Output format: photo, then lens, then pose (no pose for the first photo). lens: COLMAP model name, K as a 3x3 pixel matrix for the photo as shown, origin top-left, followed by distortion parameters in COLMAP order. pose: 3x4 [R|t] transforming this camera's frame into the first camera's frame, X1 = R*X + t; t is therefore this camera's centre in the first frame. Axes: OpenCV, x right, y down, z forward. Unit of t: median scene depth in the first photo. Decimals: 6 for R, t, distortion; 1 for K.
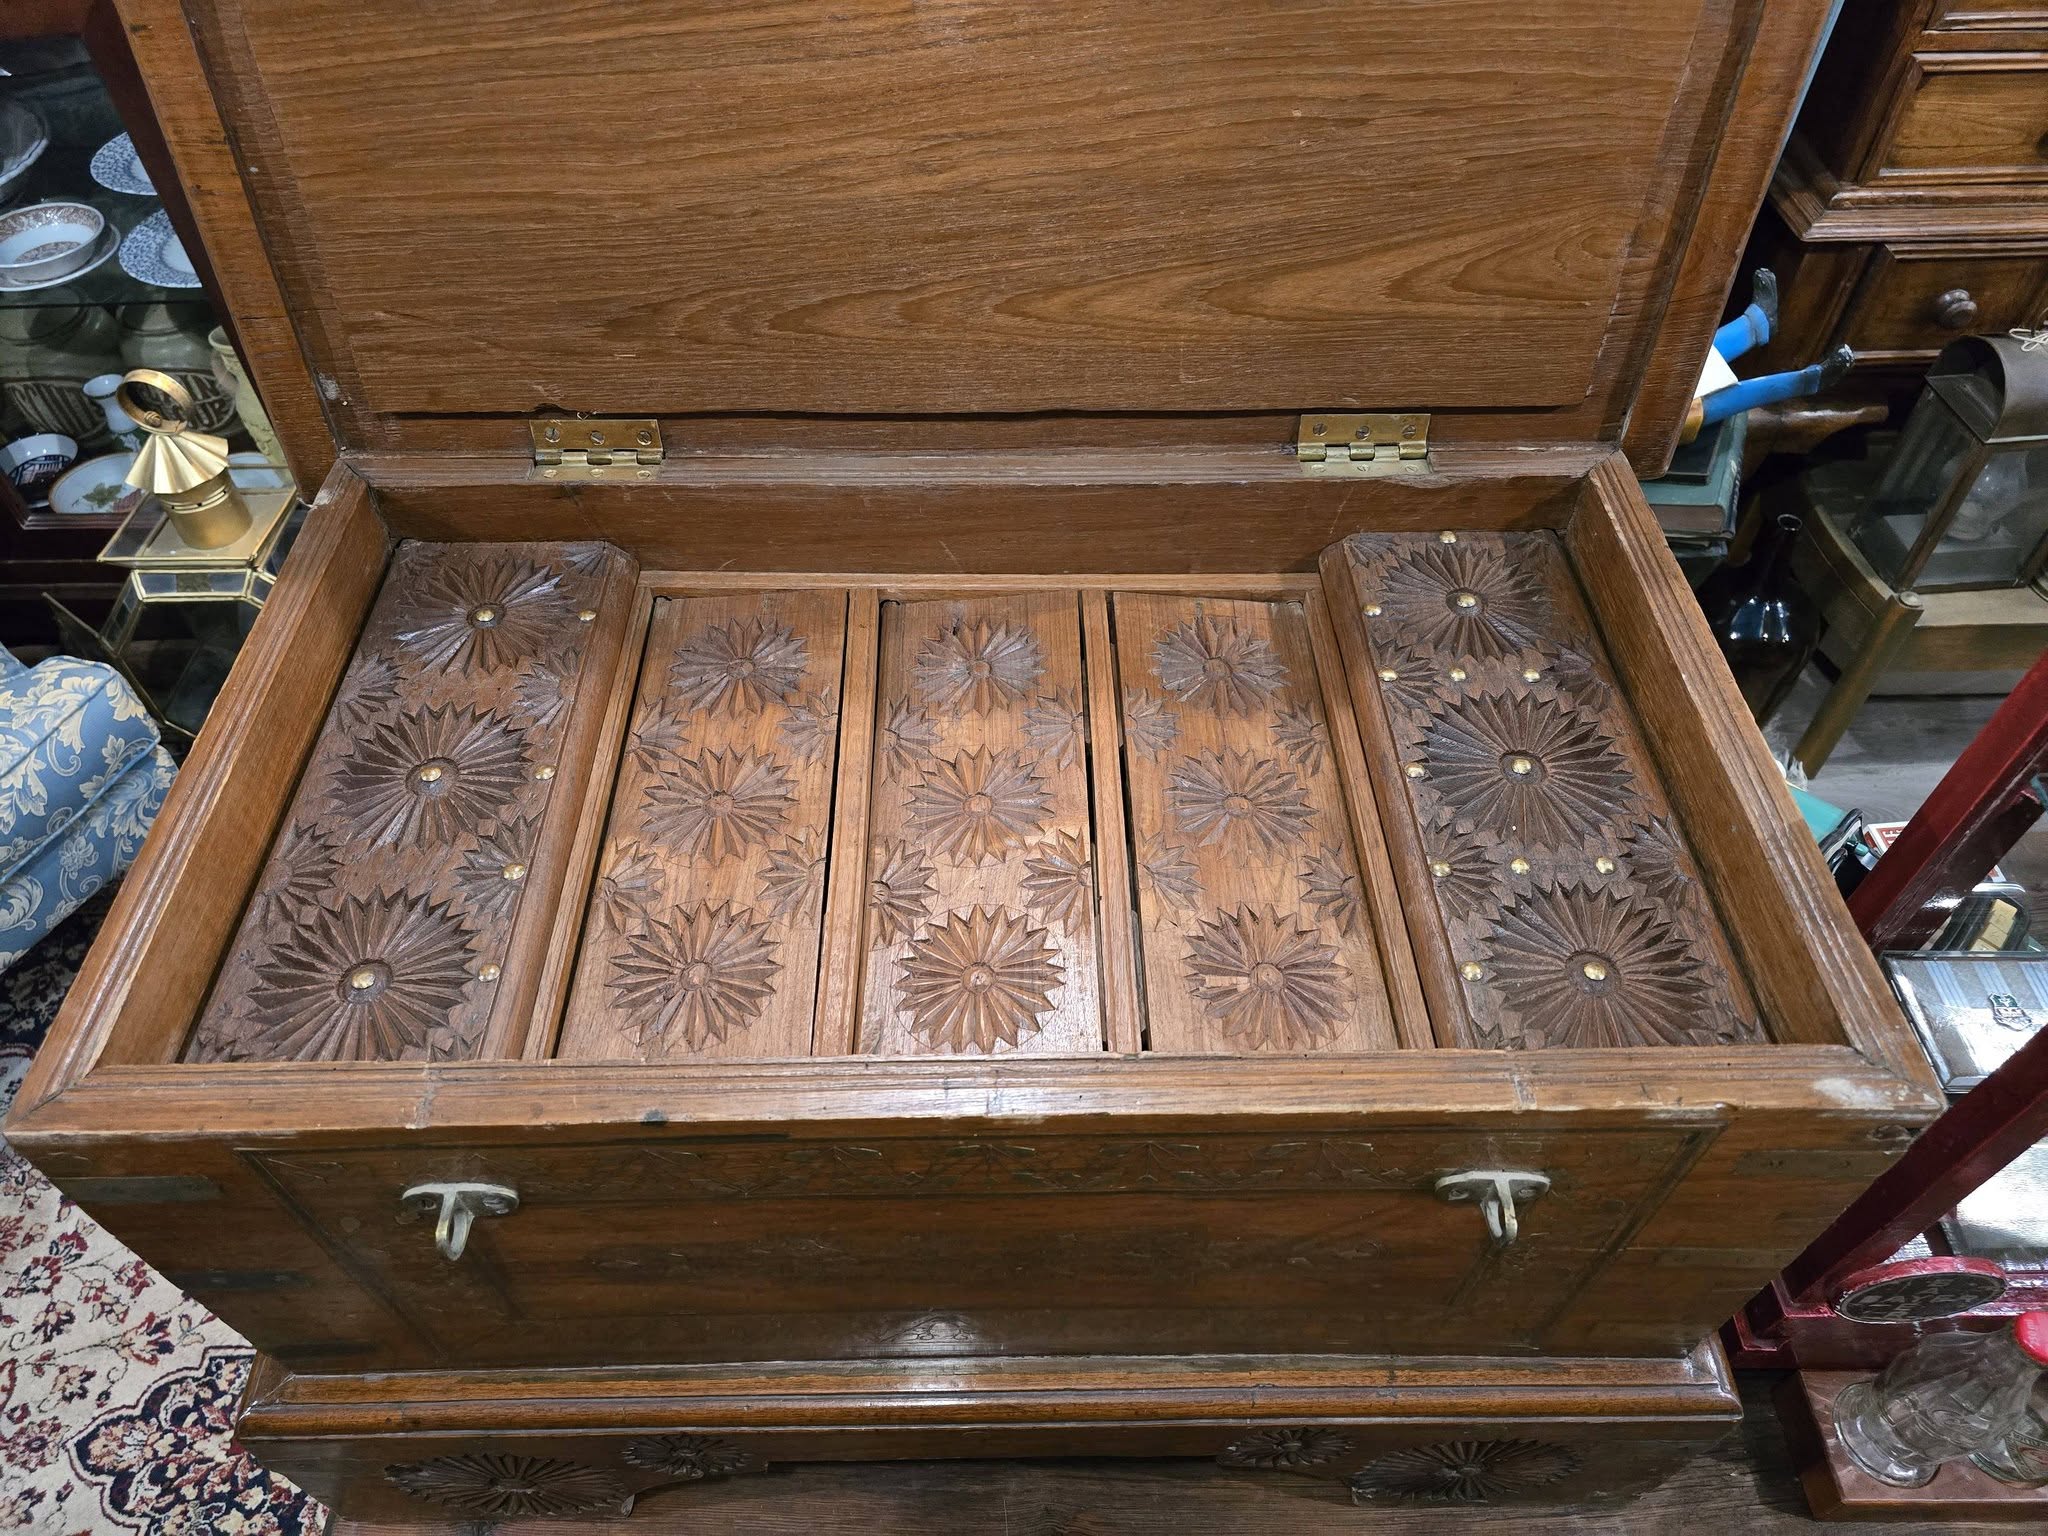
lens RADIAL K [[1401.4, 0, 1008.4], [0, 1401.4, 788.0], [0, 0, 1]] dist [0.023541, -0.028995]
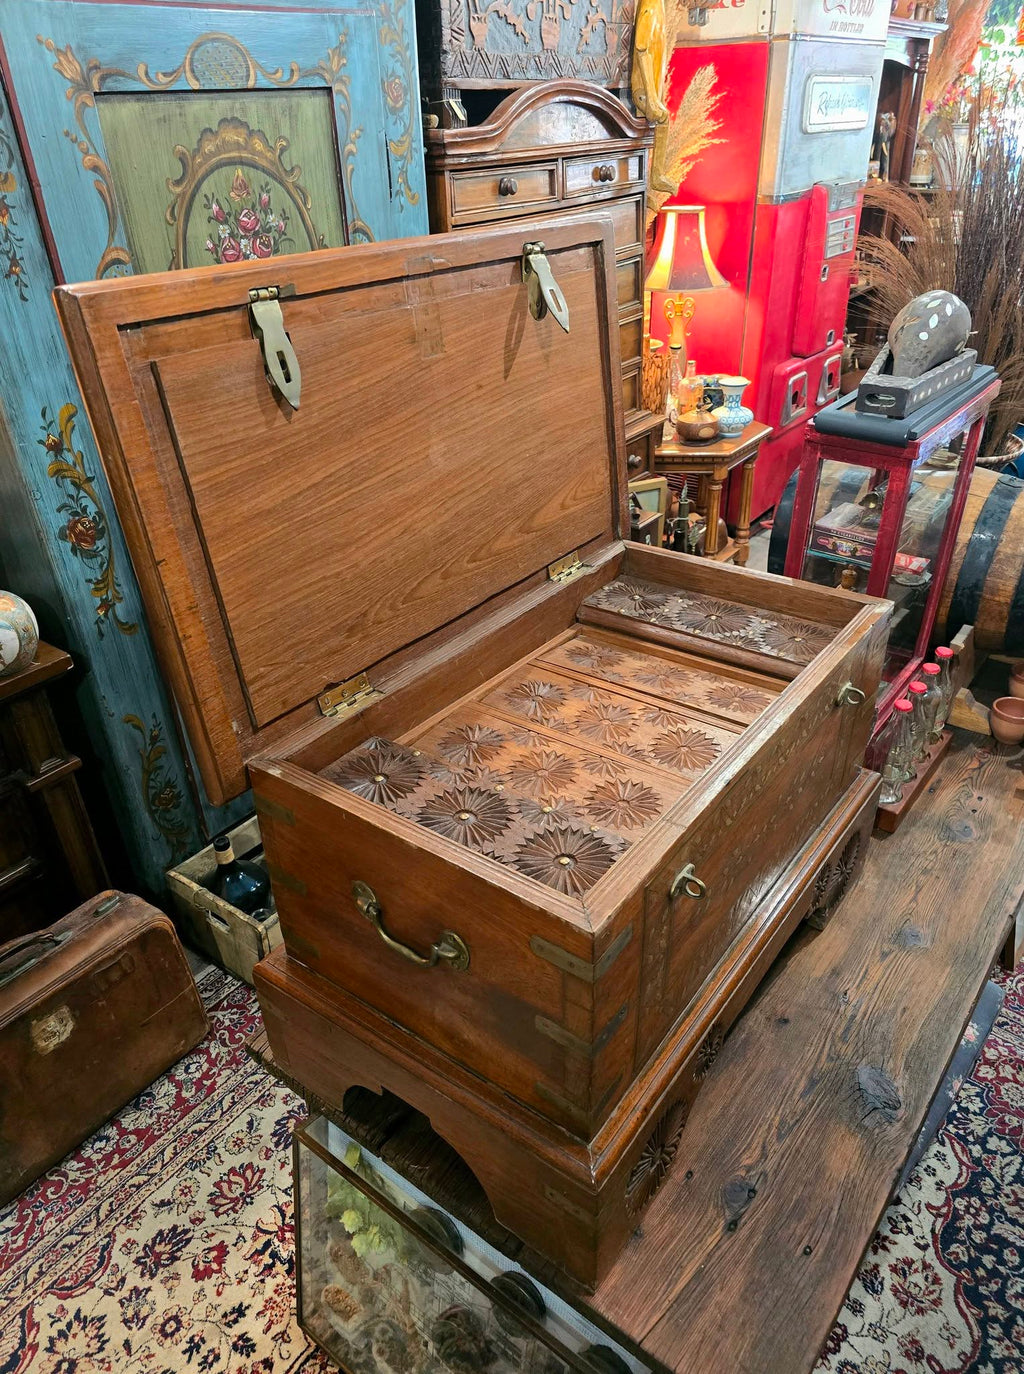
lens RADIAL K [[940.2, 0, 518.2], [0, 940.2, 704.7], [0, 0, 1]] dist [0.023541, -0.028995]
pose [[0.606028, -0.422013, 0.674267, -1.058146], [0.615510, 0.785730, -0.061442, -0.005586], [-0.503863, 0.452254, 0.735927, -0.085609]]
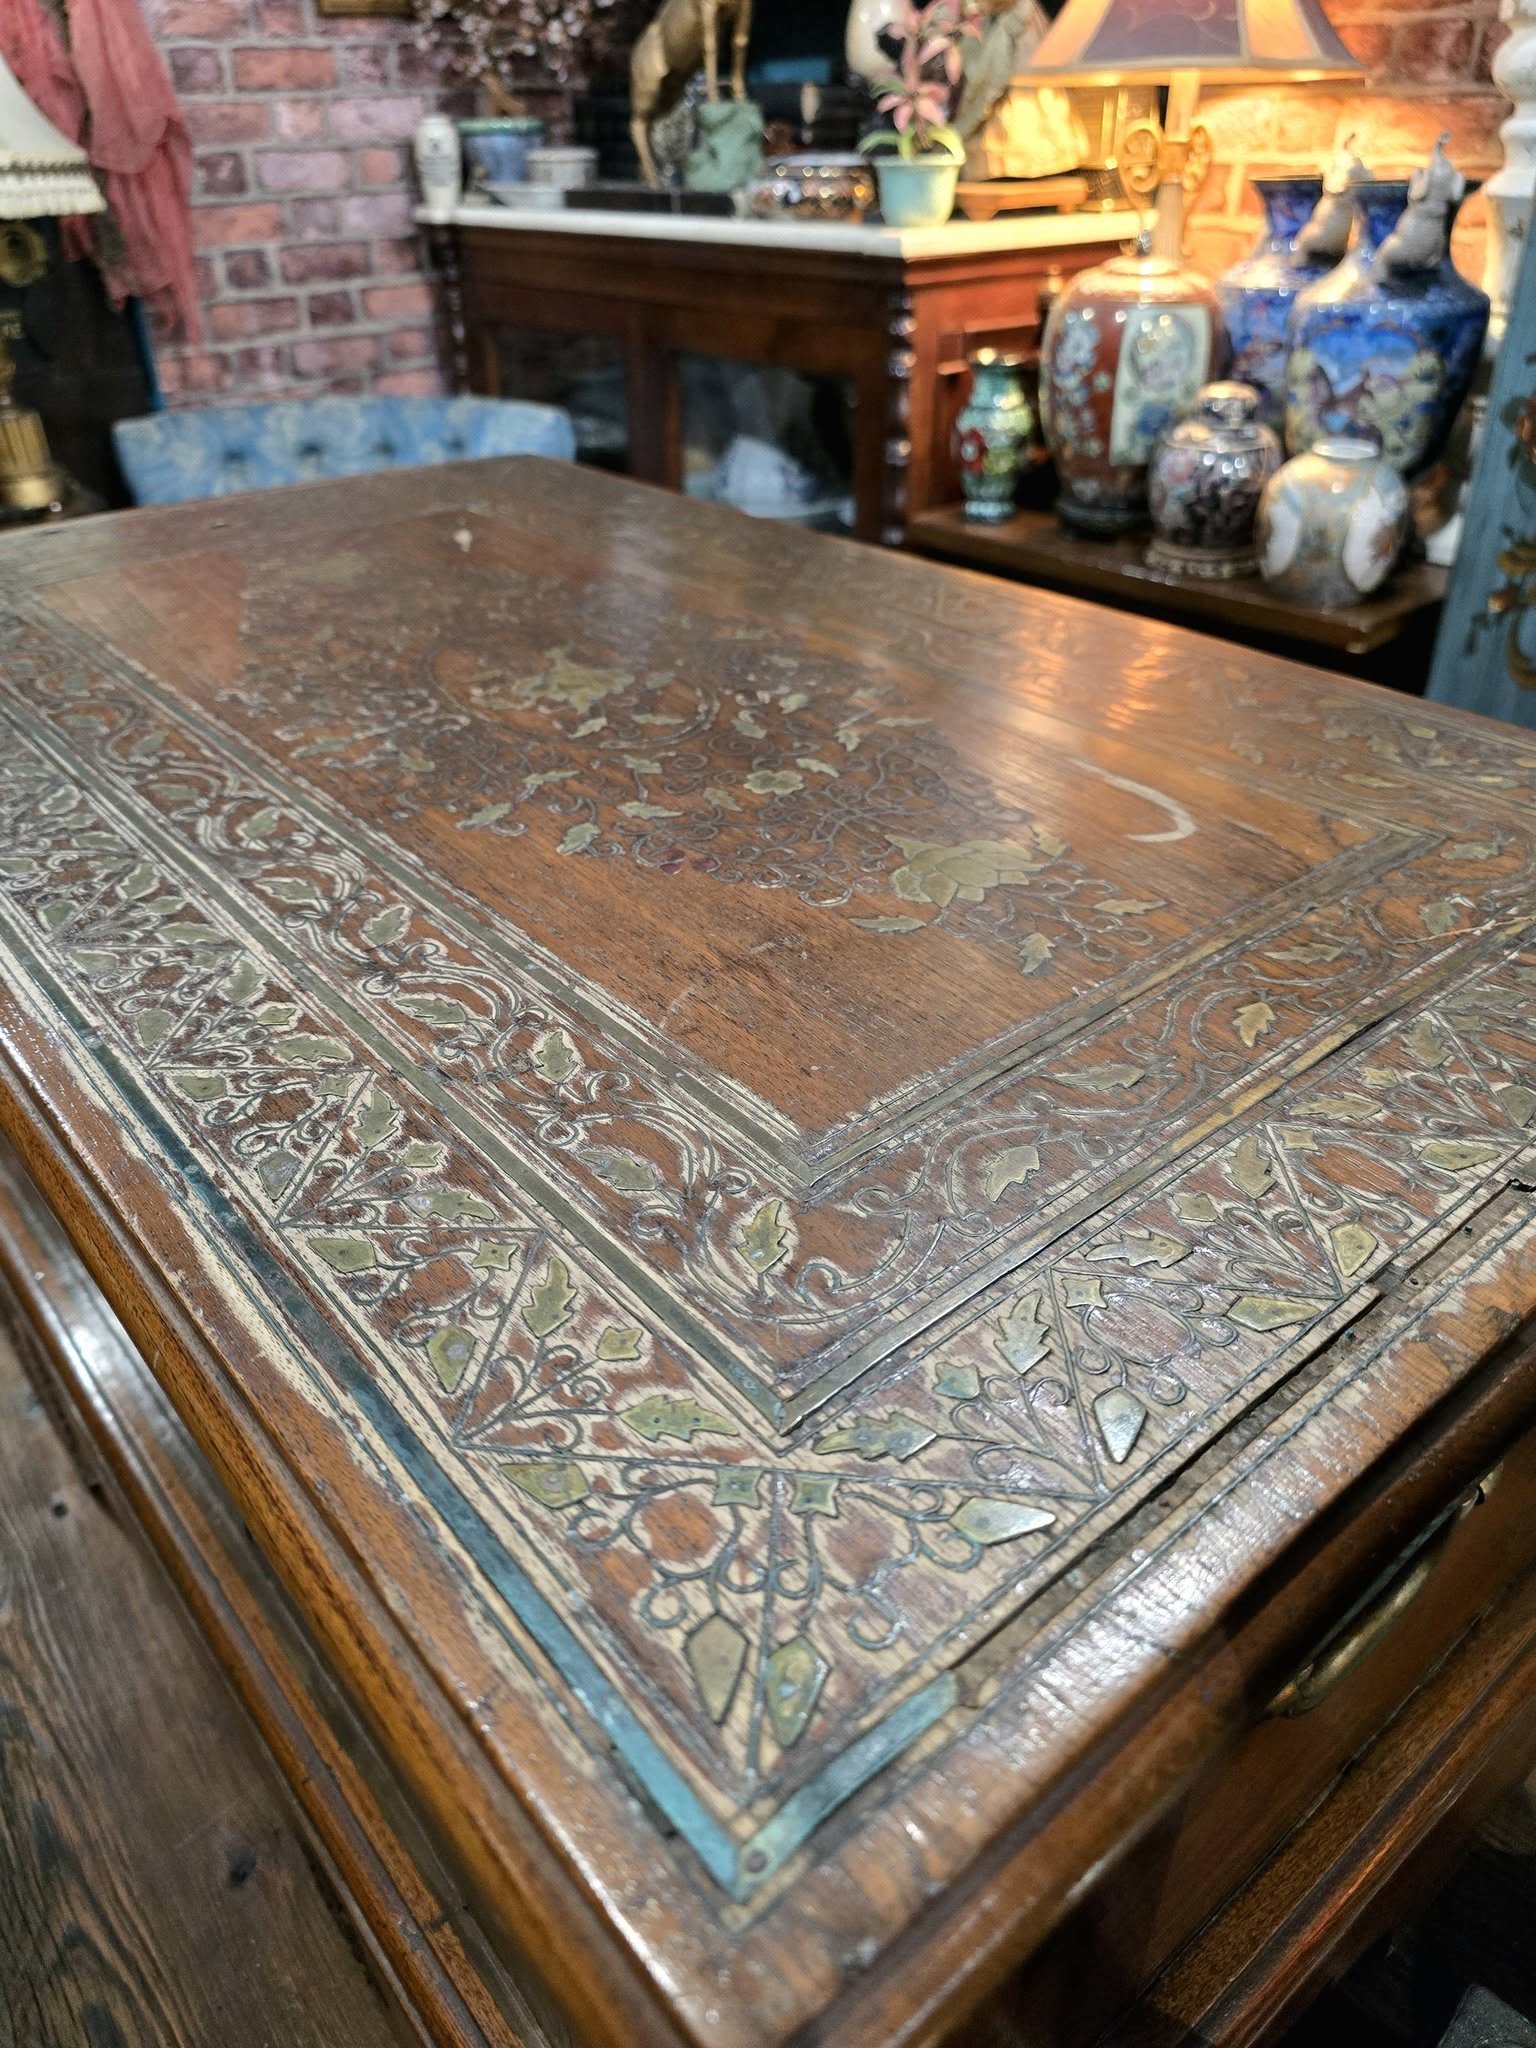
lens RADIAL K [[1401.4, 0, 759.0], [0, 1401.4, 1031.9], [0, 0, 1]] dist [0.023541, -0.028995]
pose [[0.632493, 0.422372, -0.649272, 0.554936], [-0.578154, 0.815266, -0.032857, 0.035350], [0.515452, 0.396161, 0.759846, 0.415865]]
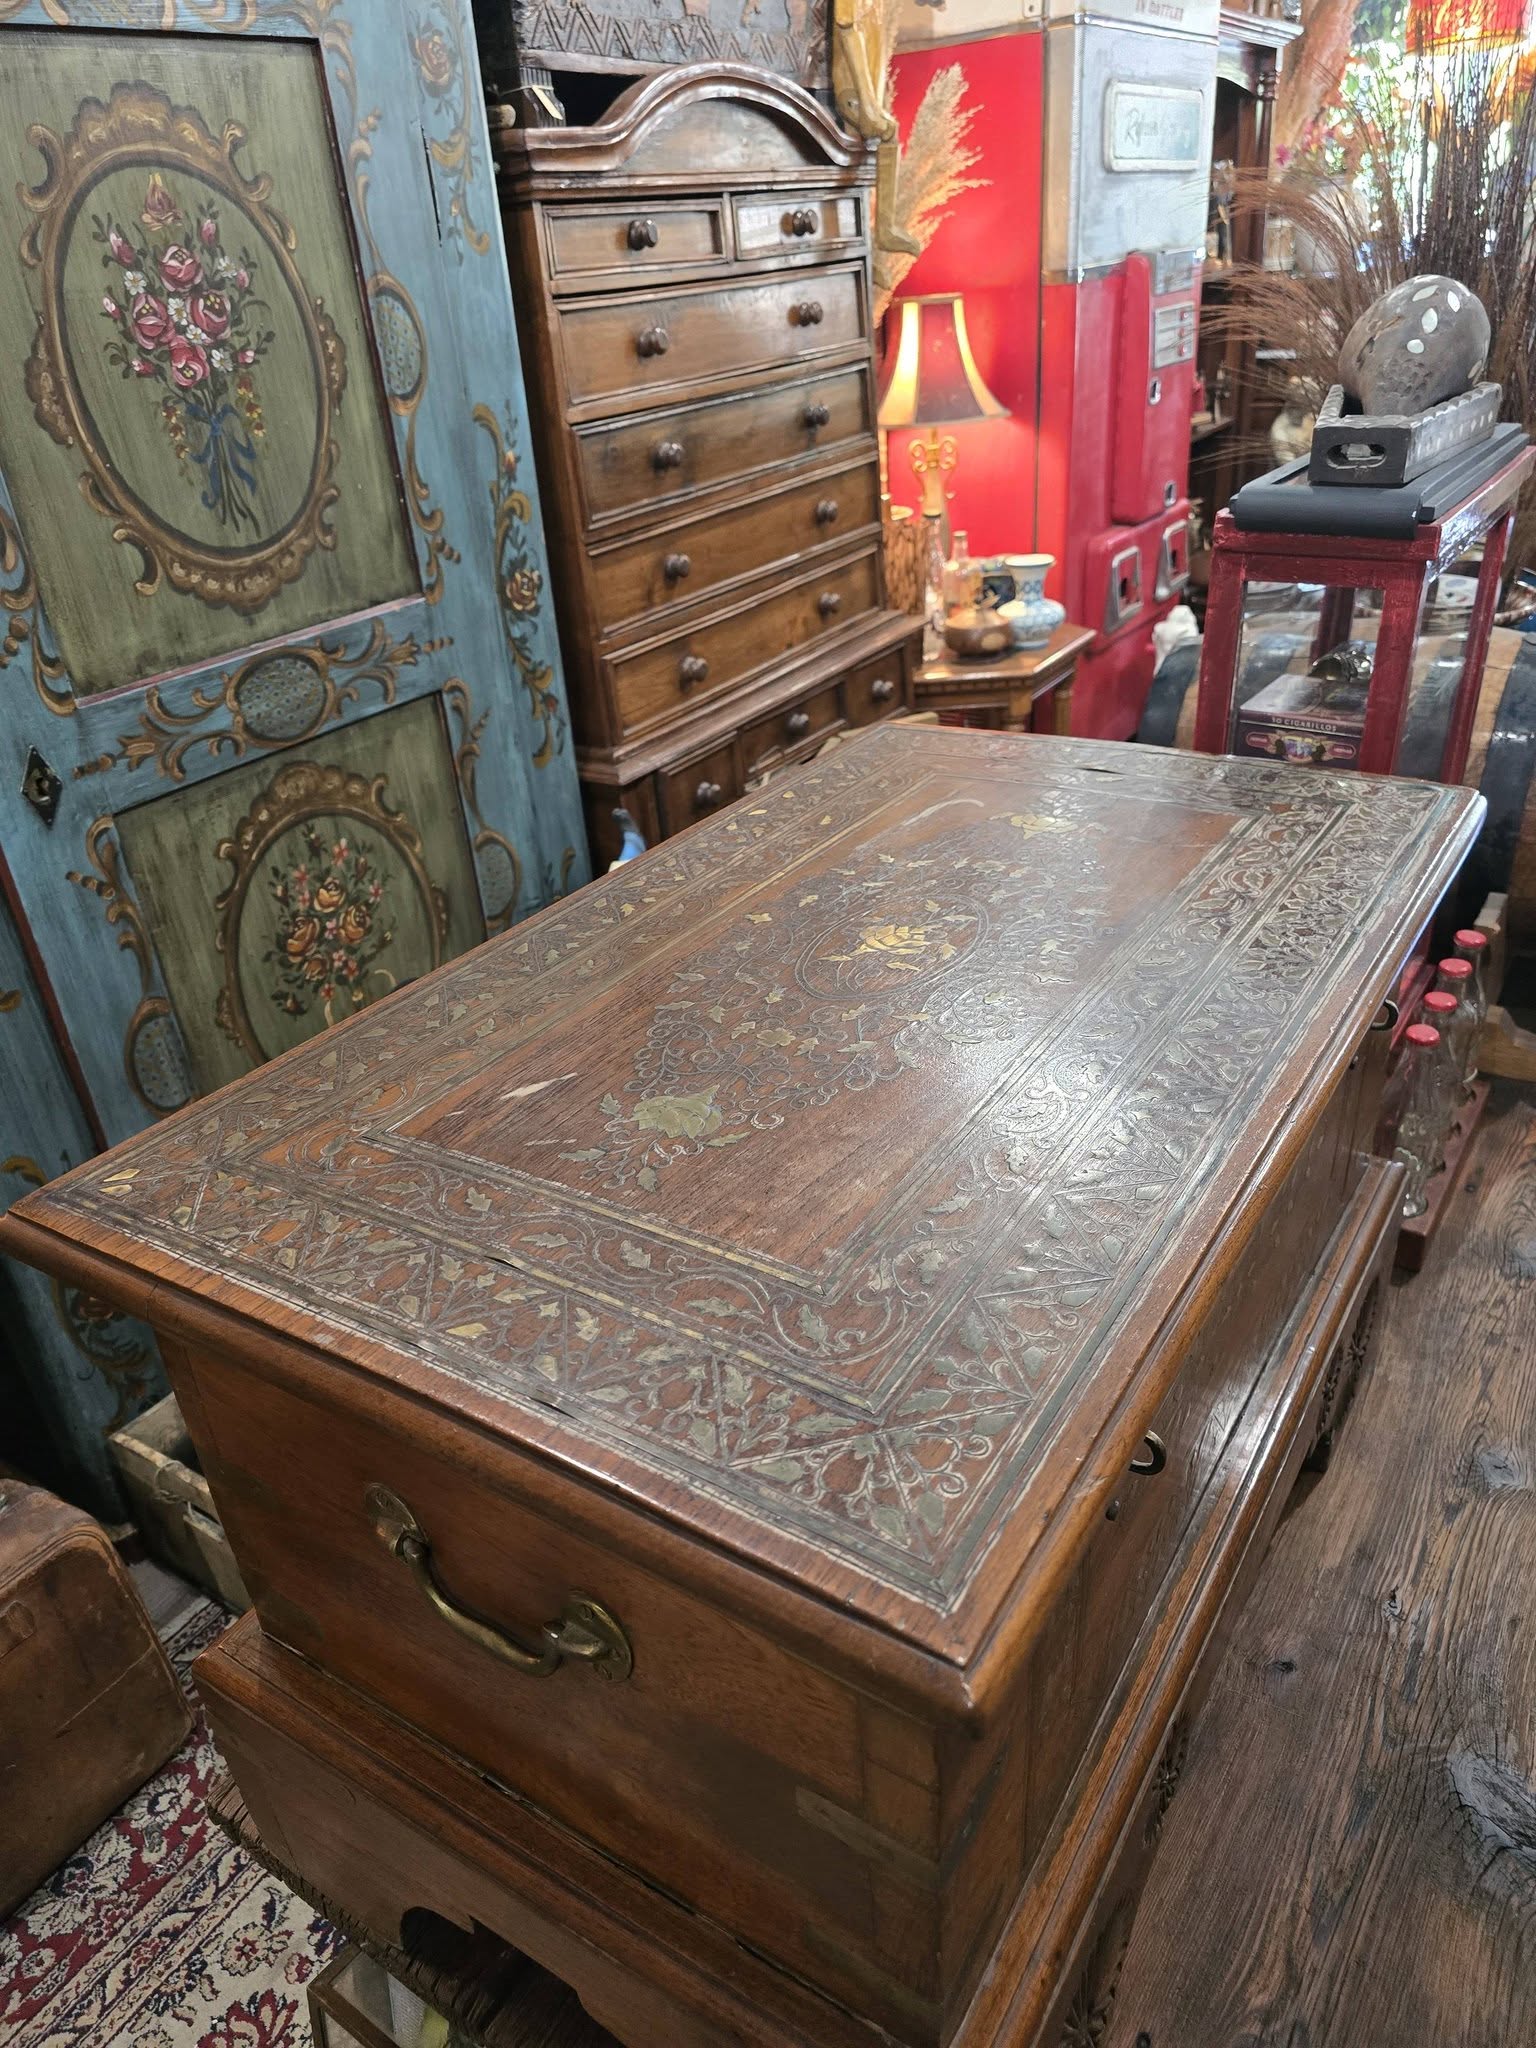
lens RADIAL K [[1401.4, 0, 746.9], [0, 1401.4, 1035.7], [0, 0, 1]] dist [0.023541, -0.028995]
pose [[0.564500, -0.426967, 0.706427, -0.815999], [0.670471, 0.736370, -0.090703, -0.000536], [-0.481465, 0.524841, 0.701950, 0.194229]]
